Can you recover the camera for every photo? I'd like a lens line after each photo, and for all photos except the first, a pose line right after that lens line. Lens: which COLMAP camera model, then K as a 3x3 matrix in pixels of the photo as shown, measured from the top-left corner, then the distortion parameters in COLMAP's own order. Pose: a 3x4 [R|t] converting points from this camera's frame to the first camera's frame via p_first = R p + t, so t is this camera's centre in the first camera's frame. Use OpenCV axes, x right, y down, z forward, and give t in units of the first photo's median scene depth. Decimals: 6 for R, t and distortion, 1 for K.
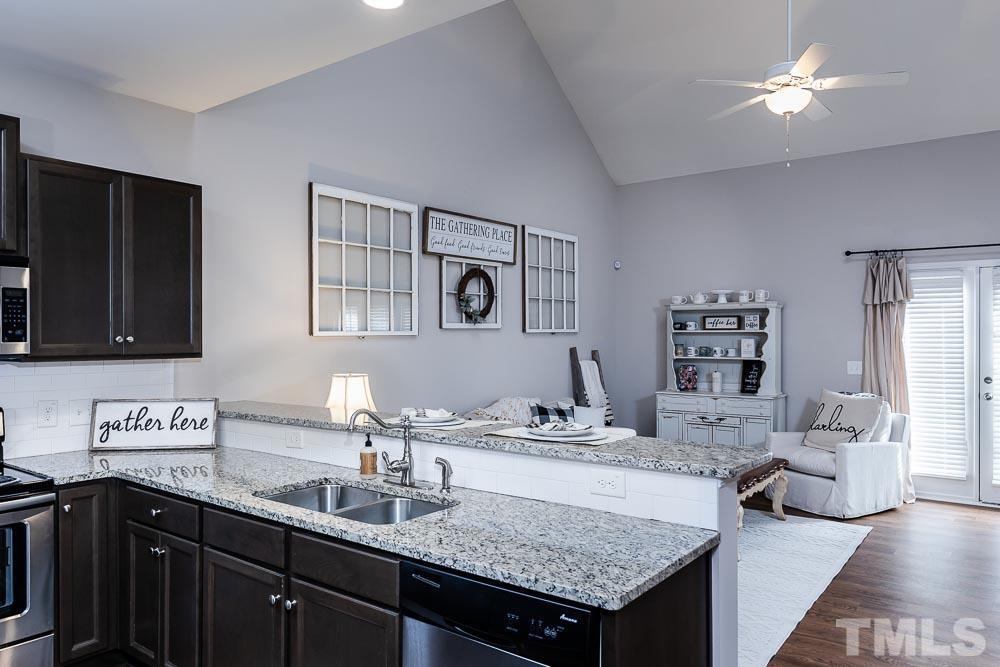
lens RADIAL K [[685.8, 0, 501.1], [0, 685.8, 335.5], [0, 0, 1]] dist [-0.001698, -0.000026]
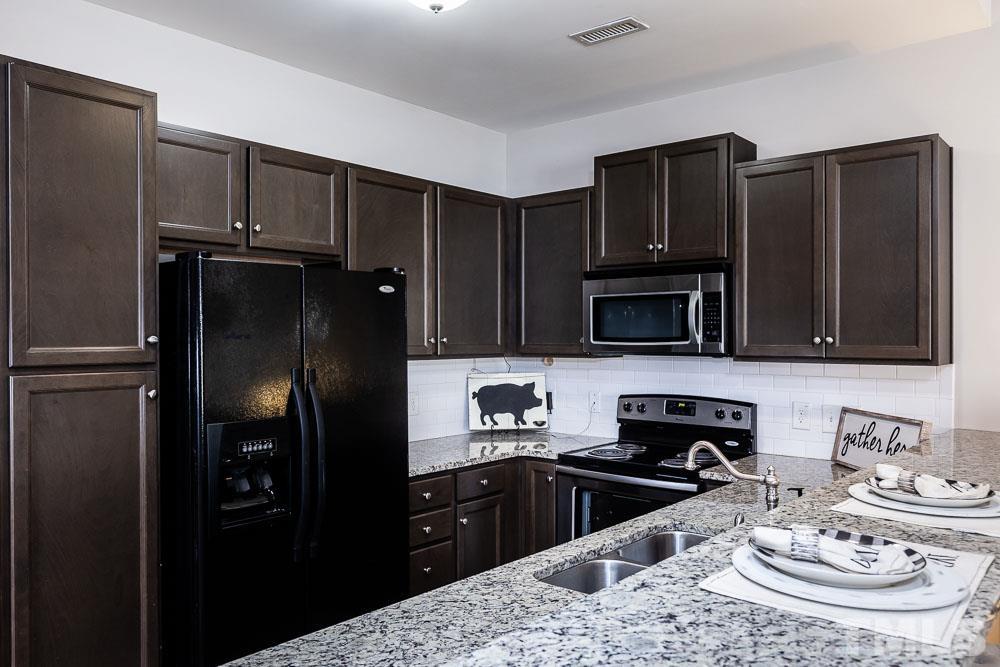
lens RADIAL K [[751.6, 0, 501.2], [0, 751.6, 334.5], [0, 0, 1]] dist [0.006693, 0.001253]
pose [[-0.049944, -0.002433, -0.998749, 0.445474], [0.002094, 0.999995, -0.002540, -0.000285], [0.998750, -0.002218, -0.049938, 0.642856]]
